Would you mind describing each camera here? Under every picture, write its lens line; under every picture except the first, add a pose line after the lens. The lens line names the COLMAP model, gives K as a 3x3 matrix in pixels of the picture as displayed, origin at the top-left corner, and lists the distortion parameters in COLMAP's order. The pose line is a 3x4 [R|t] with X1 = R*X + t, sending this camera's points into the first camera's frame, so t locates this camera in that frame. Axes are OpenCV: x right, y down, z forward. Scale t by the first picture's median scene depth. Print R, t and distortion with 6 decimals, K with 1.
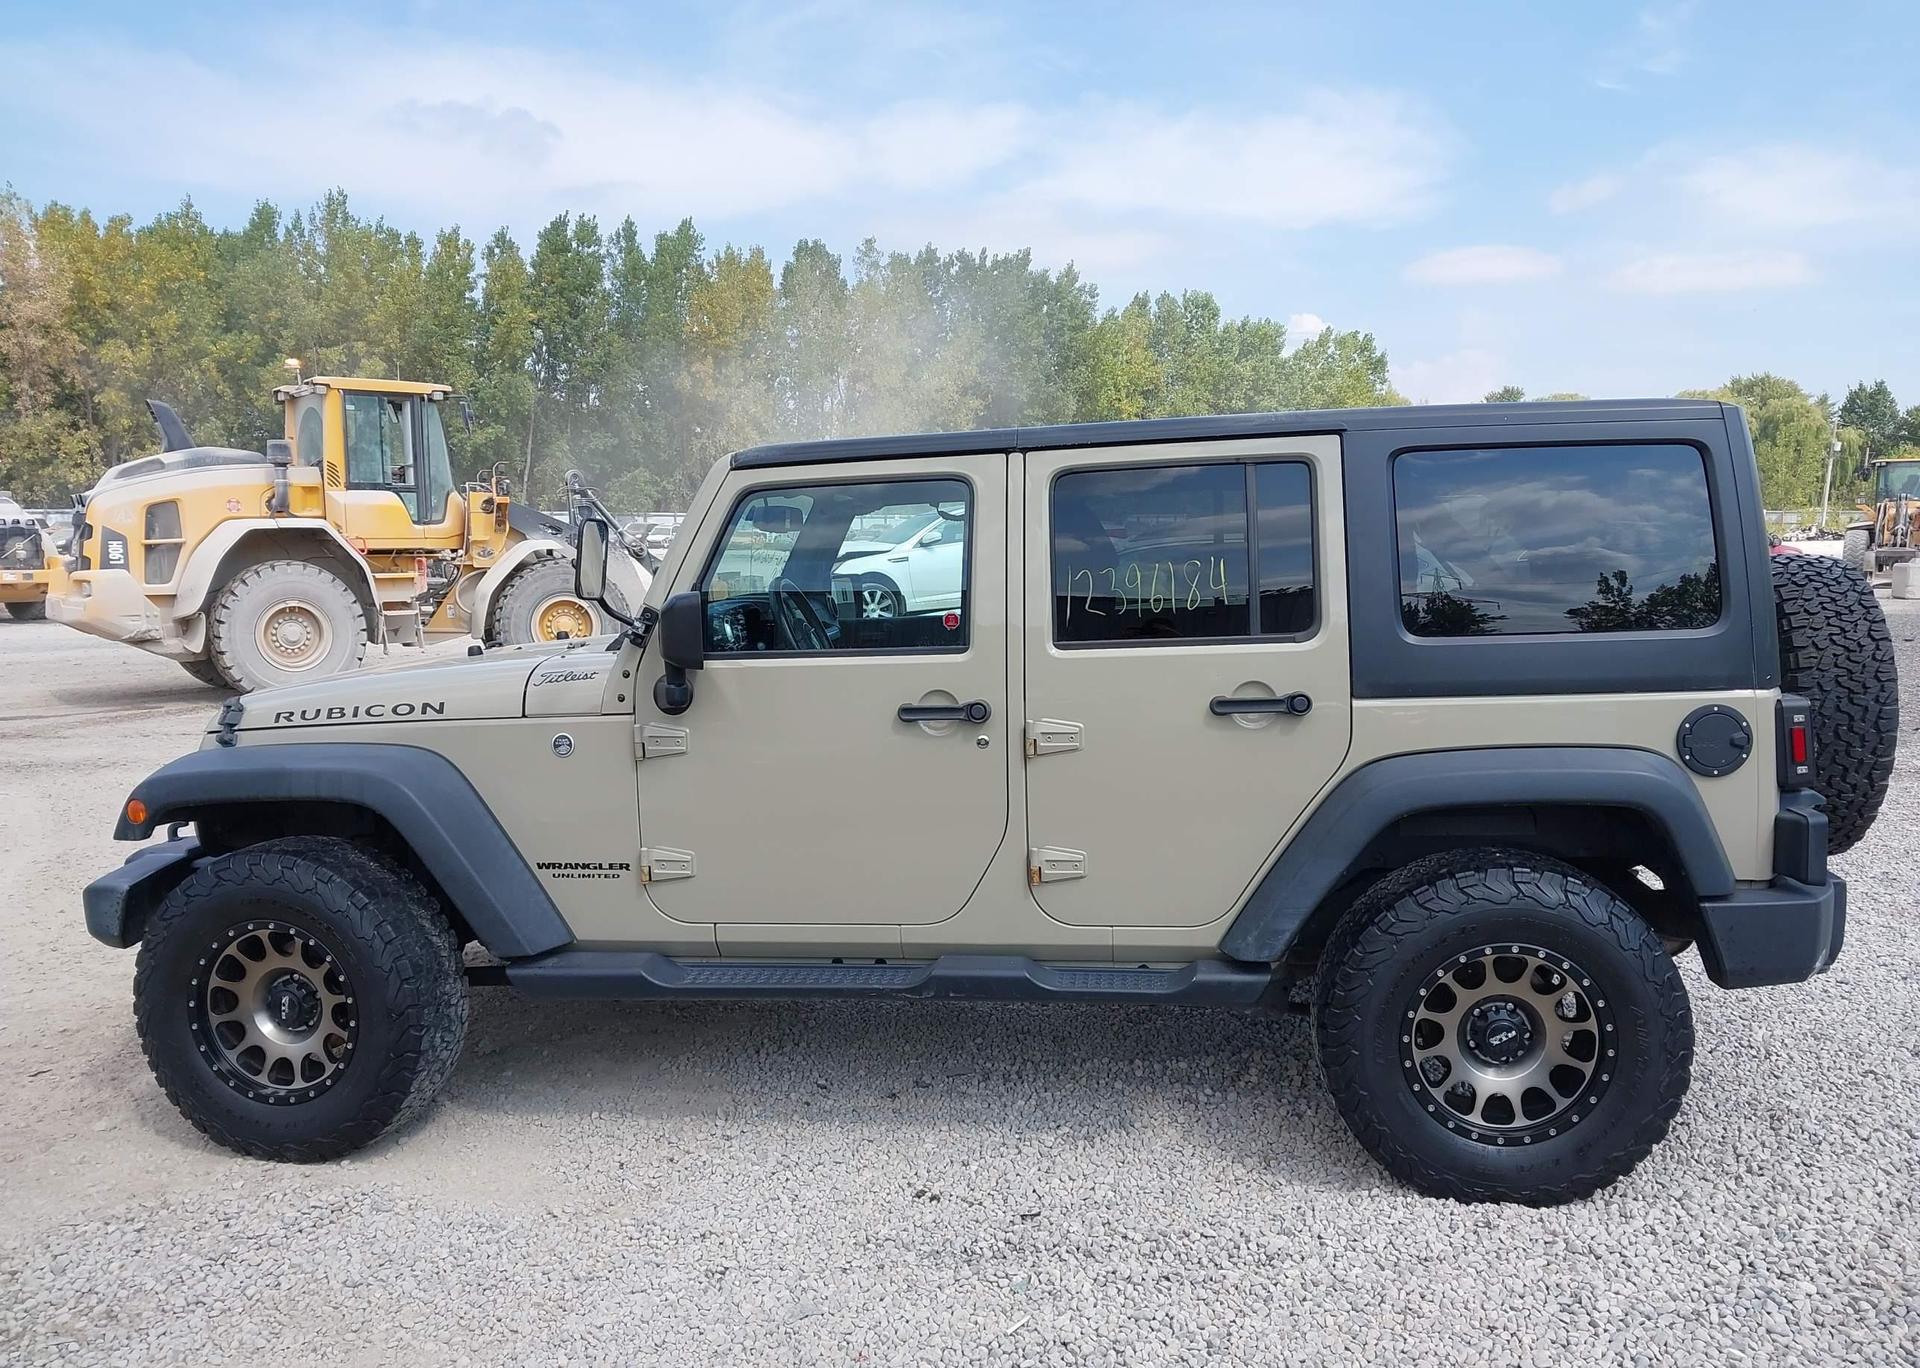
lens RADIAL K [[1540.1, 0, 960.0], [0, 1540.1, 684.0], [0, 0, 1]] dist [0.008756, -0.003081]
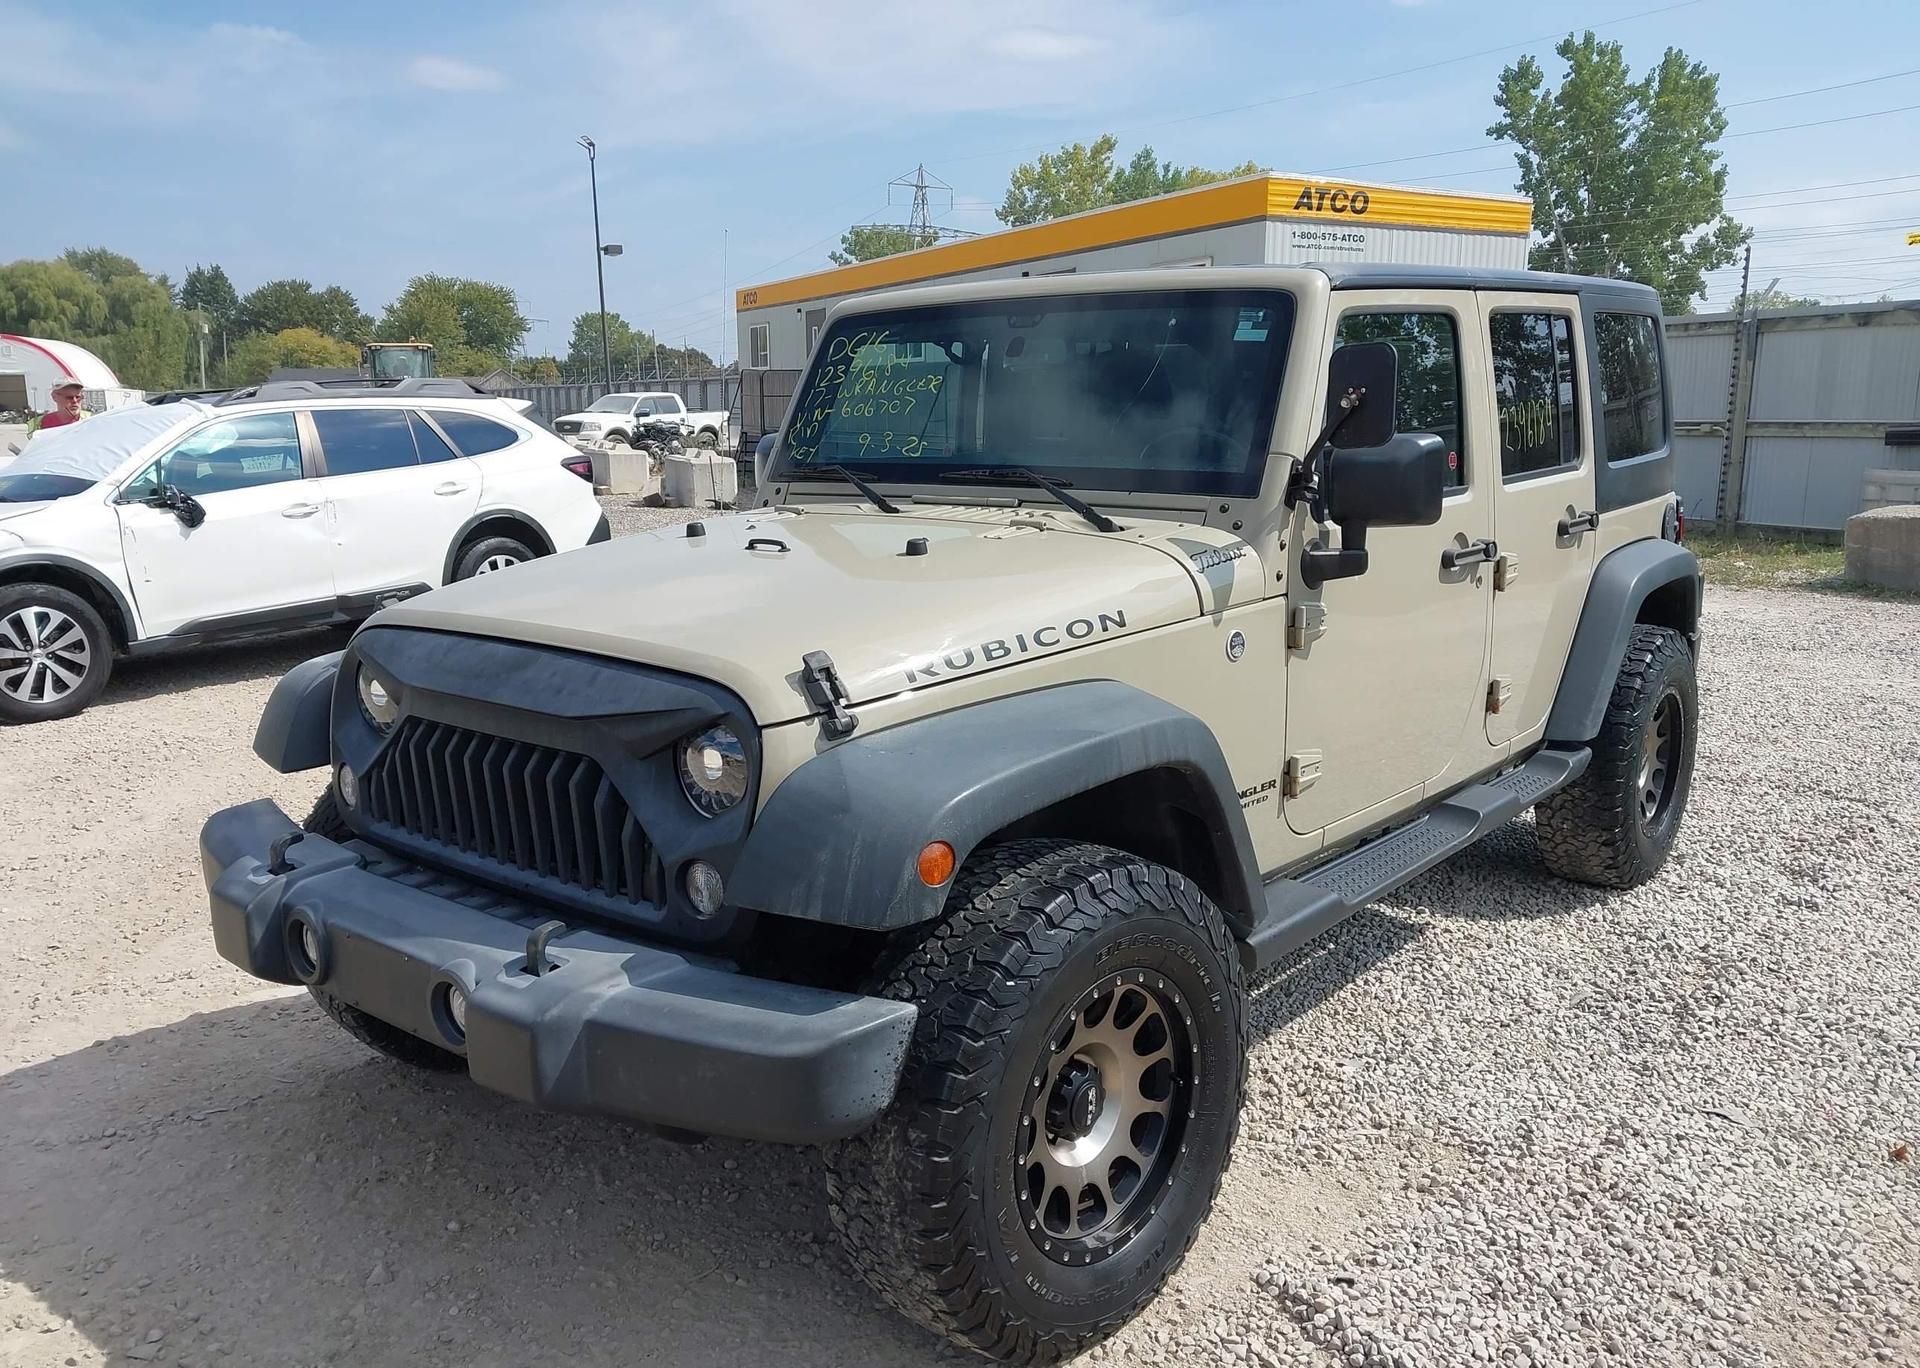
lens RADIAL K [[1540.1, 0, 960.0], [0, 1540.1, 684.0], [0, 0, 1]] dist [0.008756, -0.003081]
pose [[0.538111, -0.149769, 0.829461, -0.933838], [0.087921, 0.988692, 0.121481, -0.045024], [-0.838276, 0.007556, 0.545194, 0.666977]]
